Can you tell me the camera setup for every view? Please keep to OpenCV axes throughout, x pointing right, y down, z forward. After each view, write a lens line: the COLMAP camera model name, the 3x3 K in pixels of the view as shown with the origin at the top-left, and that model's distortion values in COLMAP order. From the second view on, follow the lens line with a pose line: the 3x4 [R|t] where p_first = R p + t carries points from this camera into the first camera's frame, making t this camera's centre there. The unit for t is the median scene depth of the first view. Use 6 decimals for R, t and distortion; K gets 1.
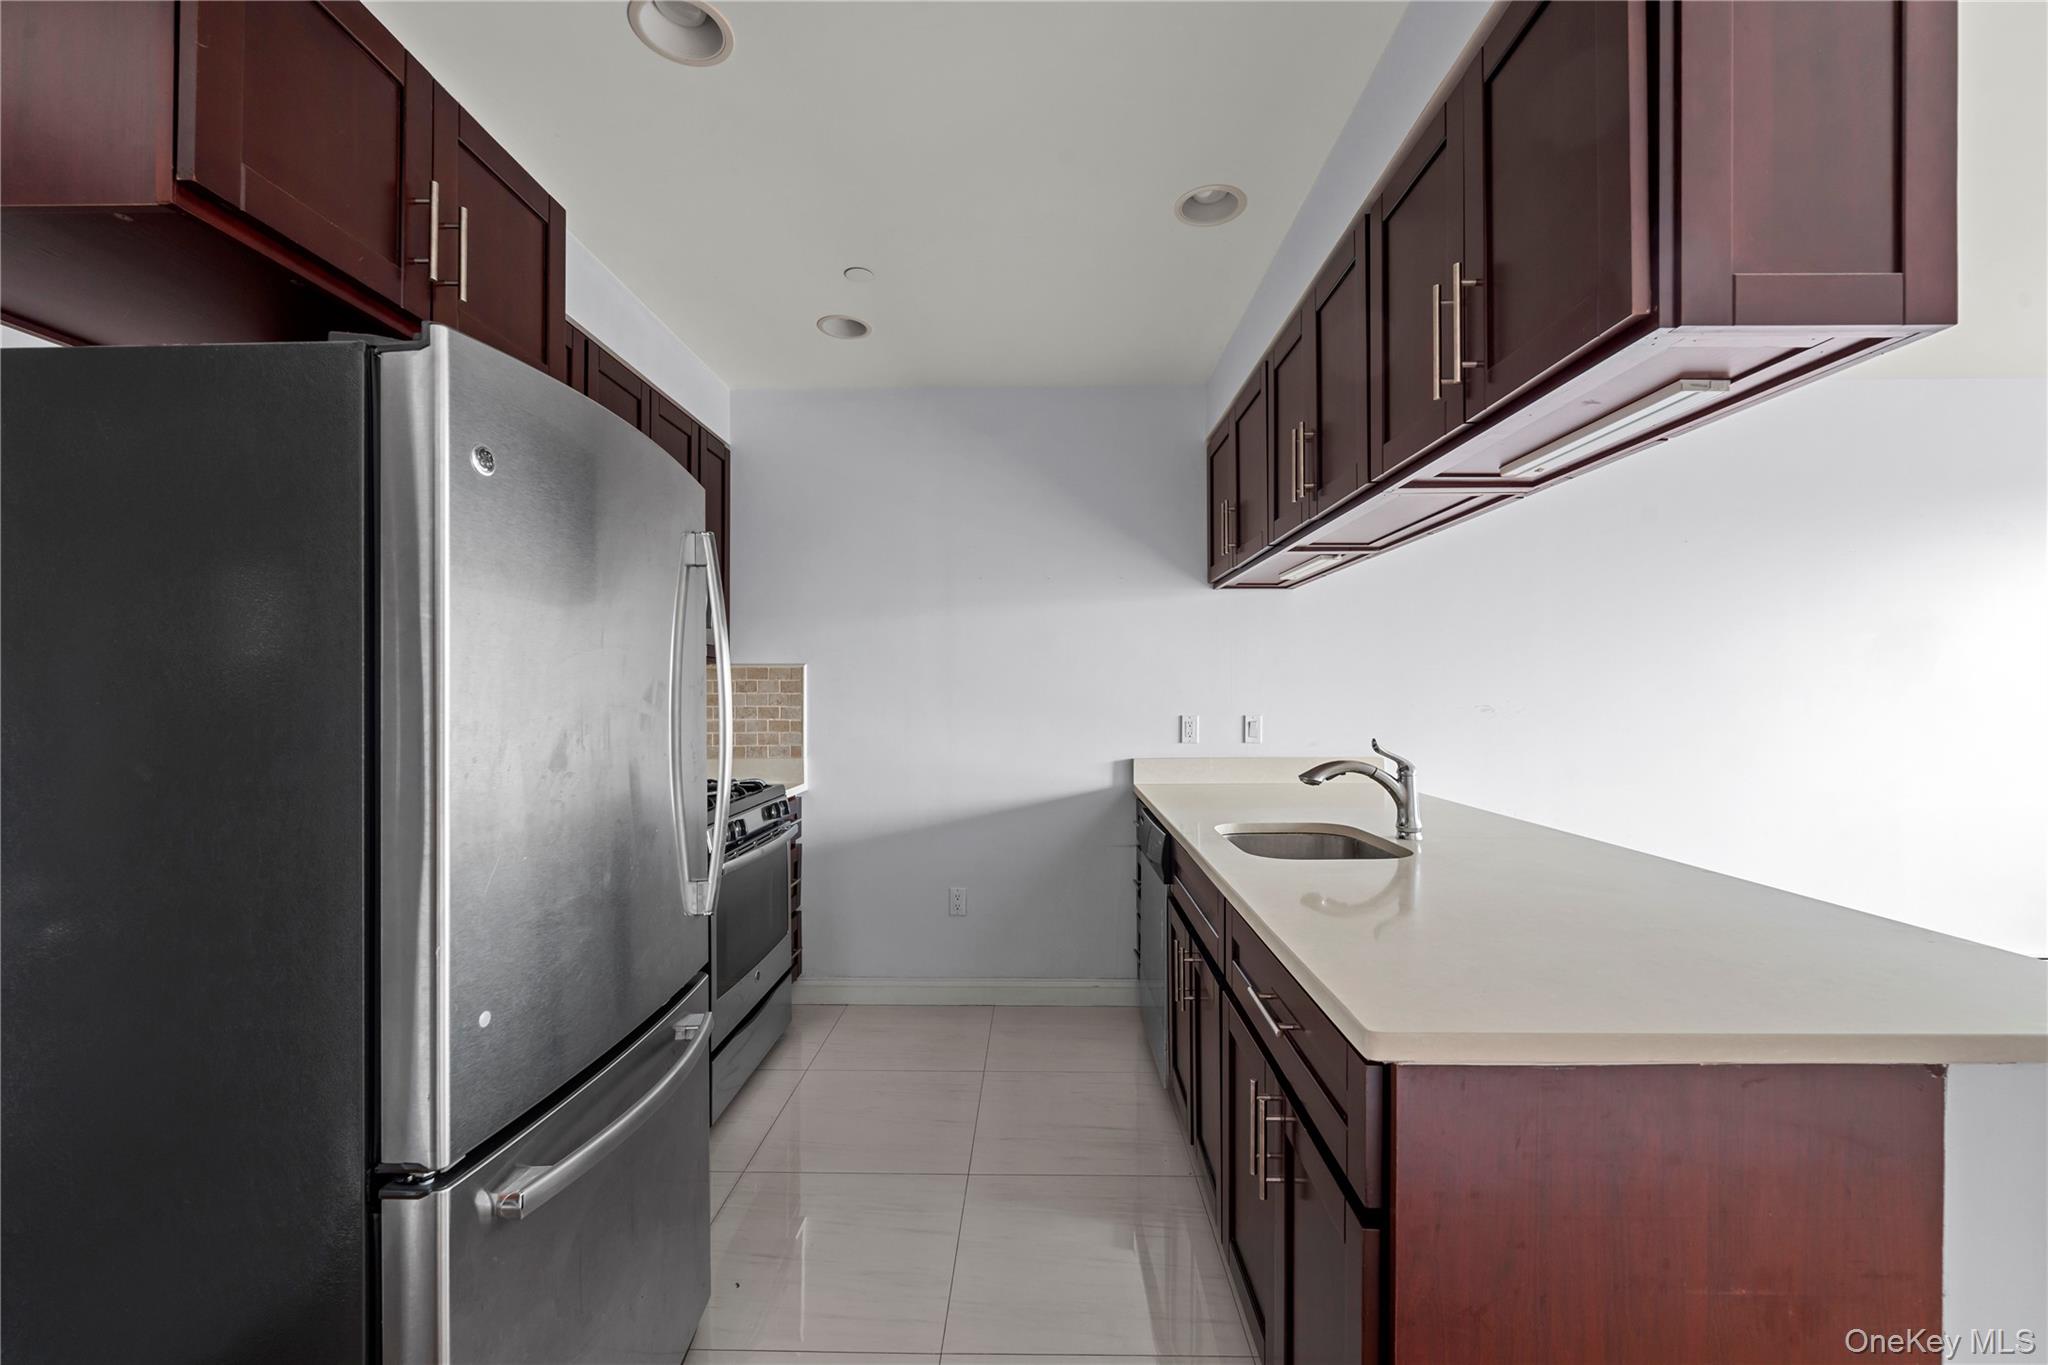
lens RADIAL K [[830.1, 0, 1031.8], [0, 830.1, 688.9], [0, 0, 1]] dist [-0.002201, -0.000342]
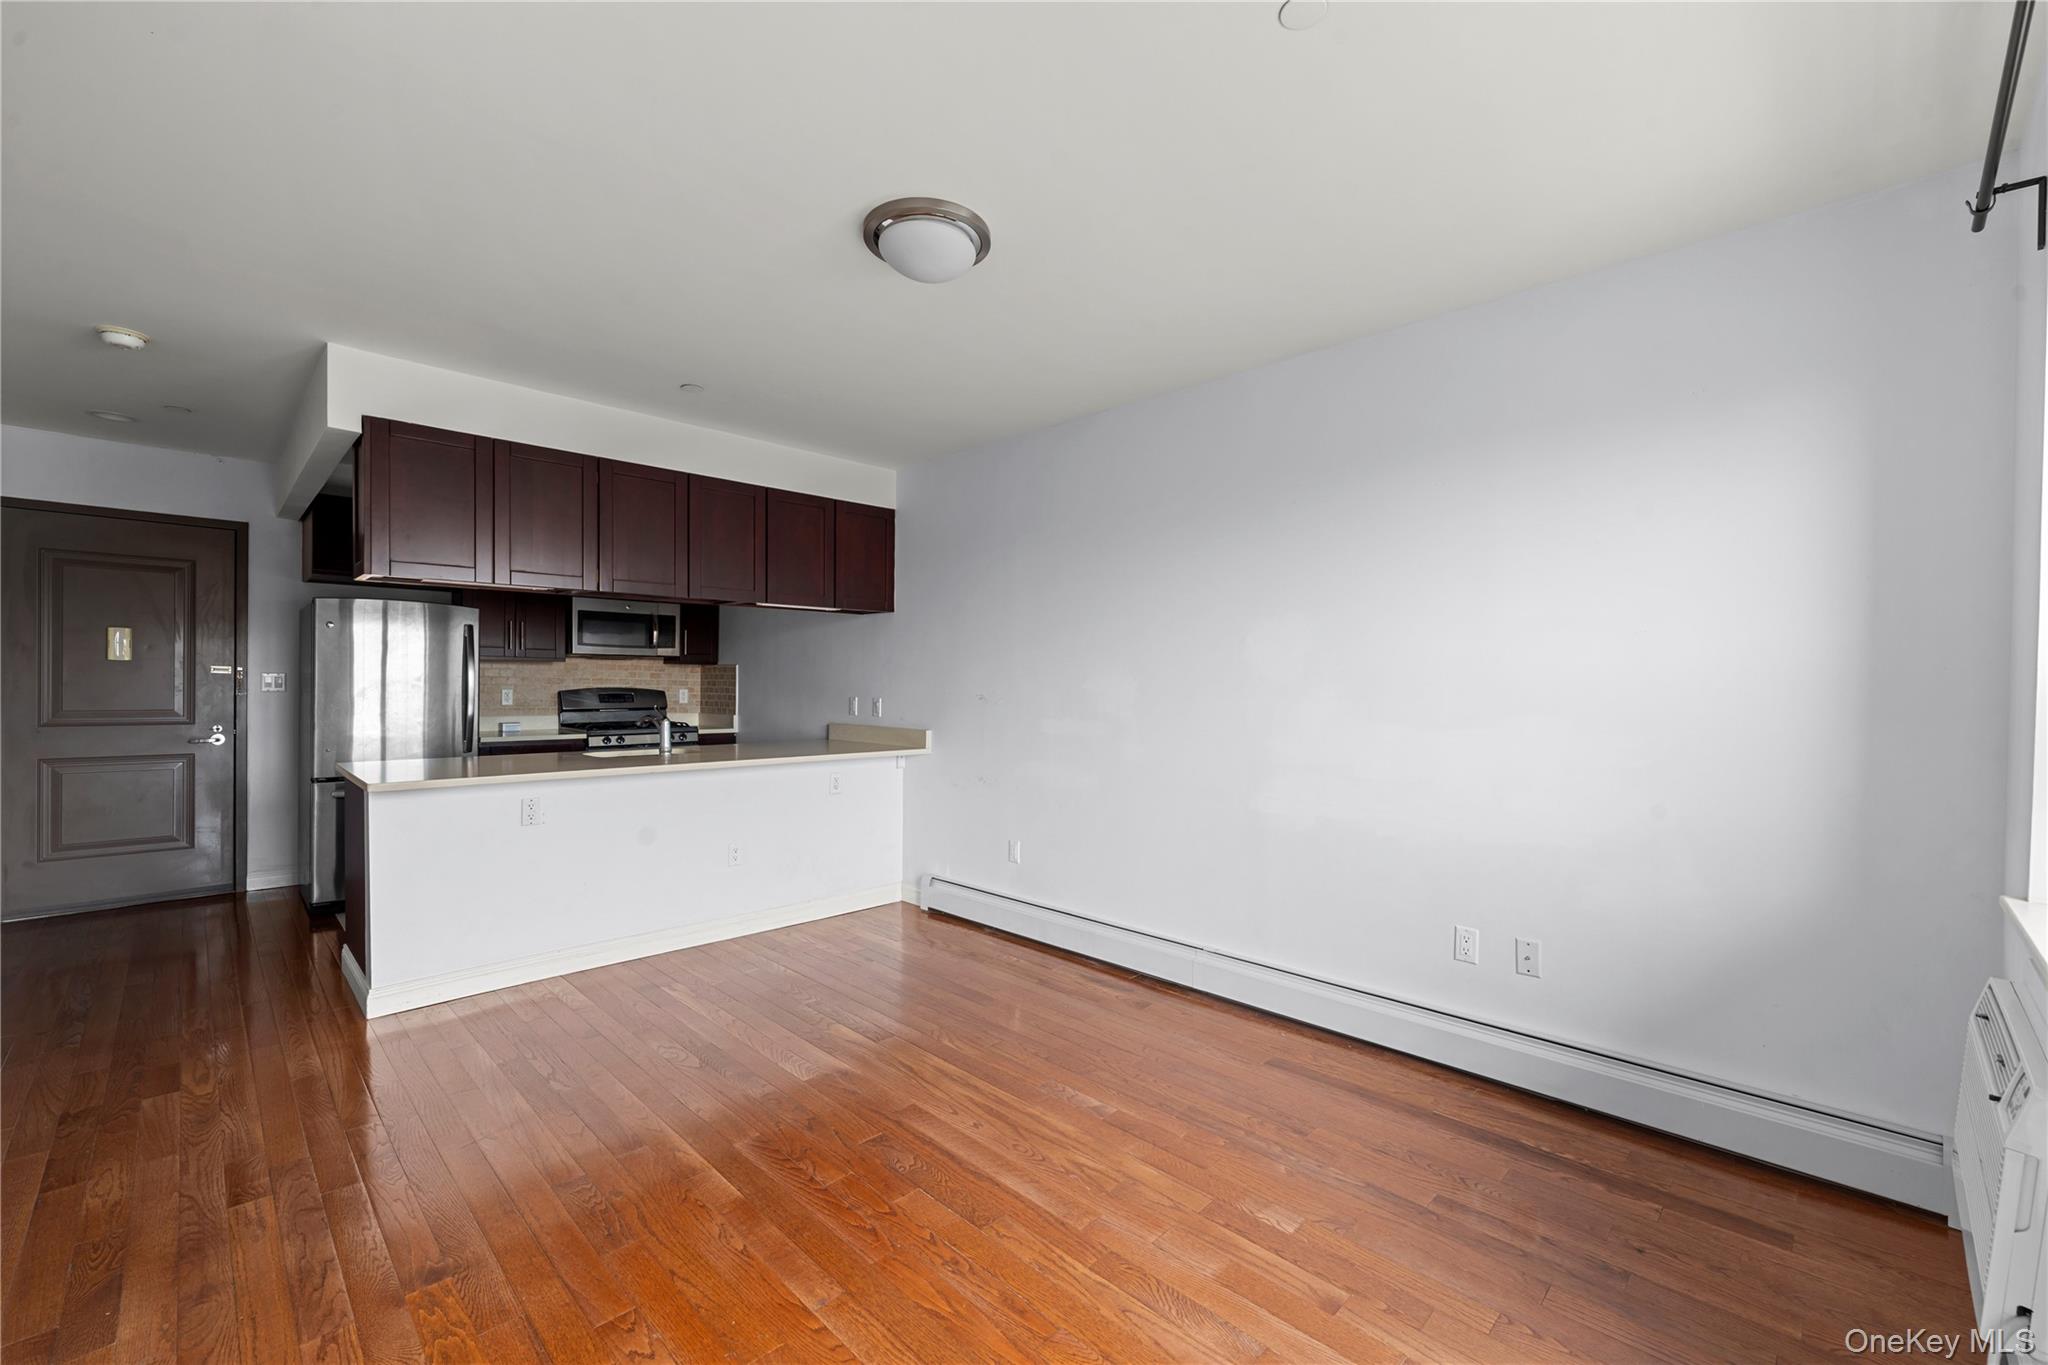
lens RADIAL K [[838.3, 0, 1028.1], [0, 838.3, 690.7], [0, 0, 1]] dist [-0.000352, 0.000292]
pose [[0.713064, 0.017318, -0.700885, 1.877289], [-0.008638, 0.999836, 0.015916, -0.008823], [0.701045, -0.005295, 0.713097, 0.150824]]
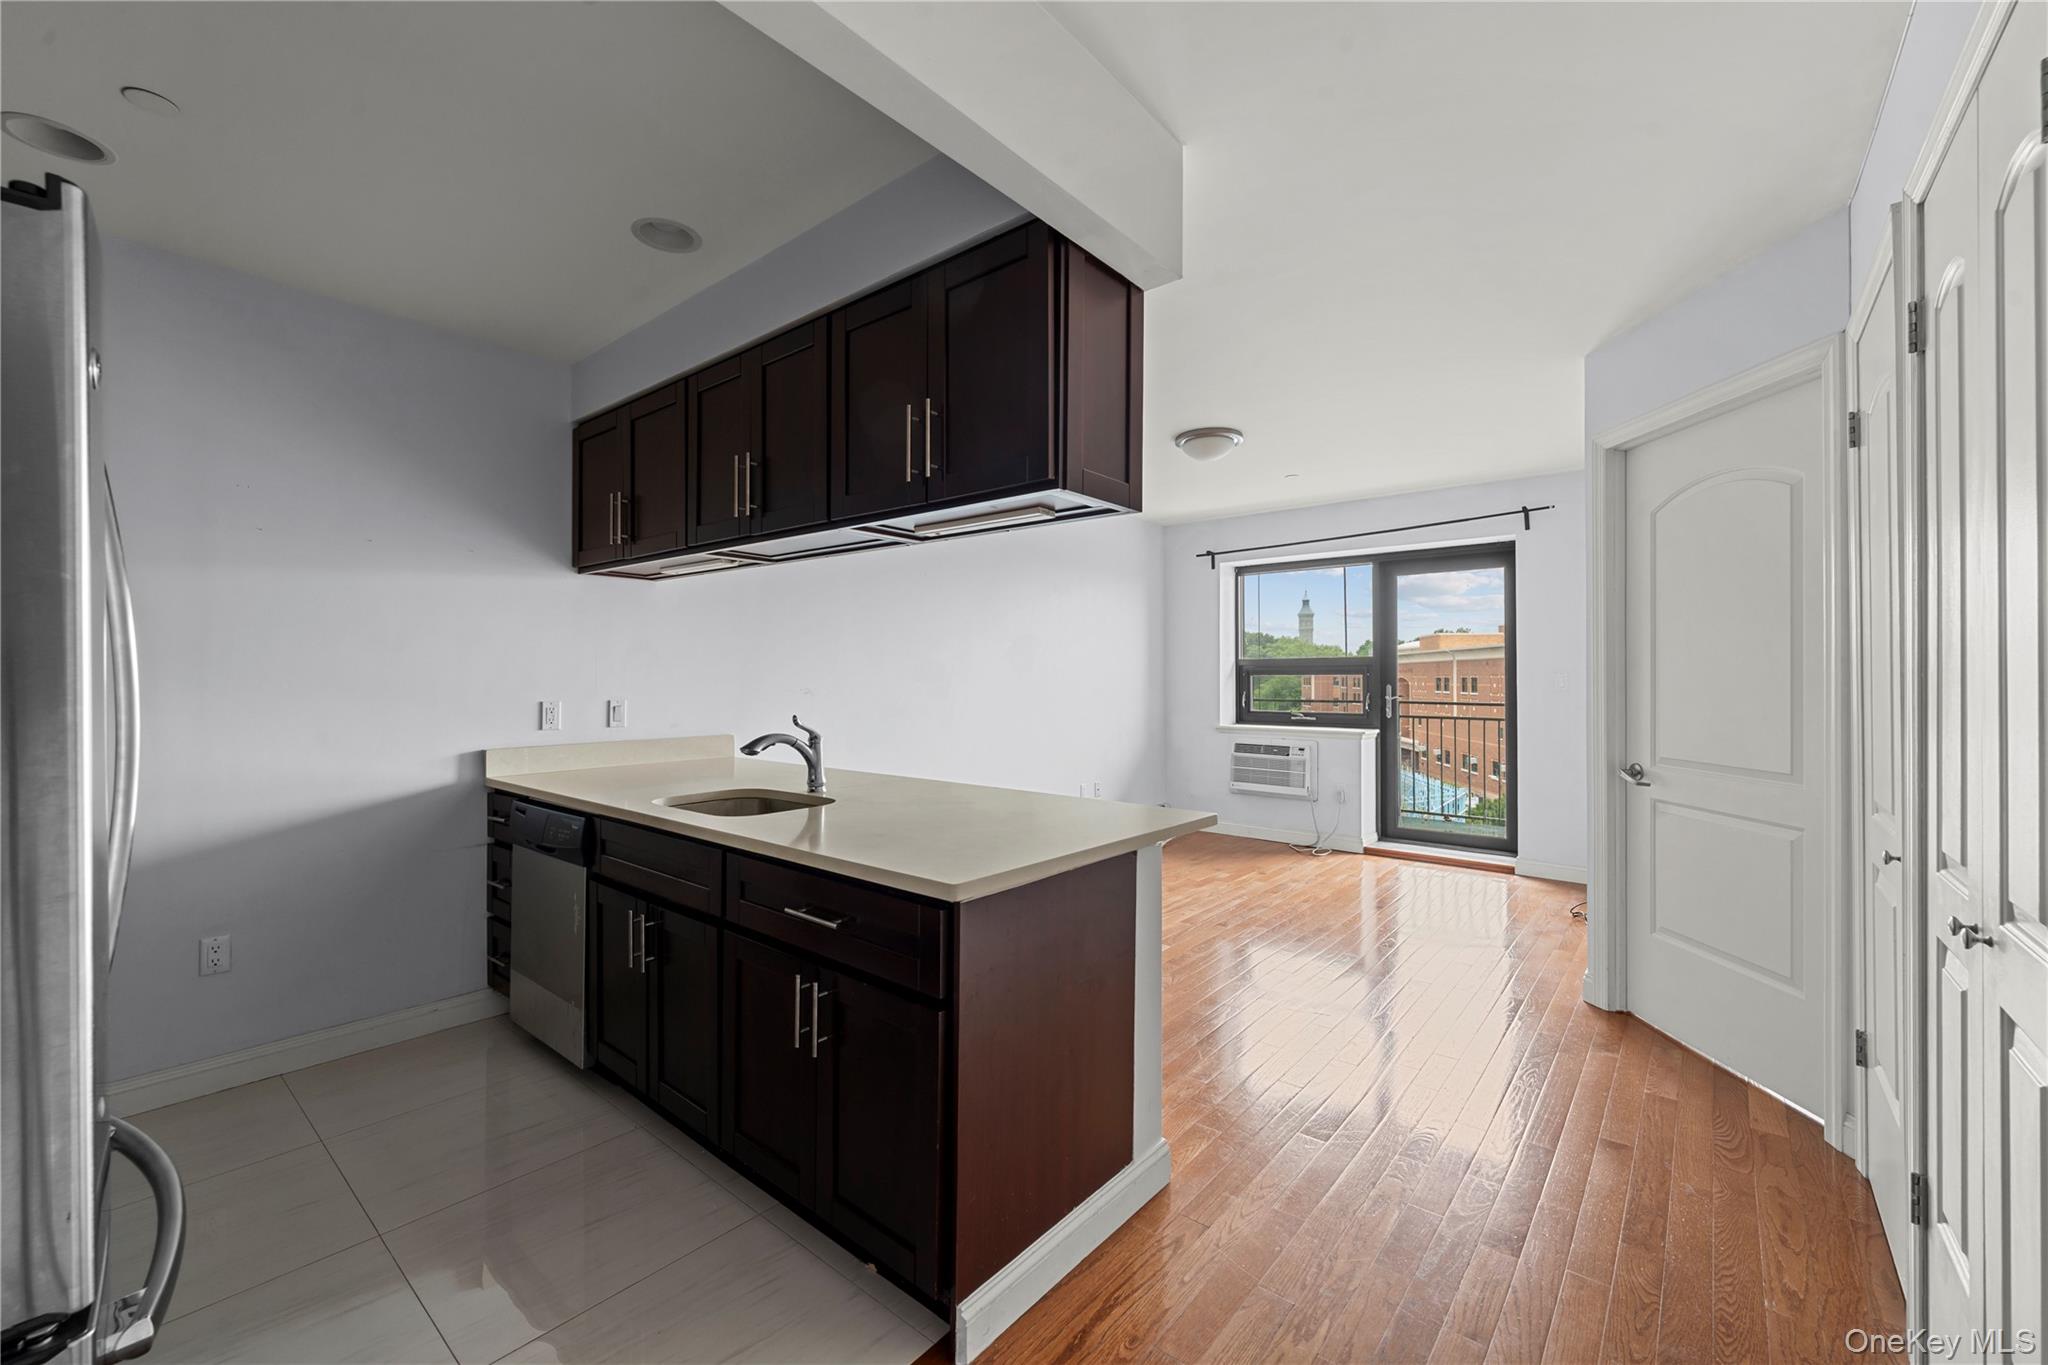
lens RADIAL K [[821.5, 0, 1032.2], [0, 821.5, 678.3], [0, 0, 1]] dist [-0.000051, -0.000022]
pose [[0.629981, 0.002338, 0.776607, -0.249891], [-0.006203, 0.999979, 0.002021, -0.000435], [-0.776586, -0.006090, 0.629982, -0.050603]]
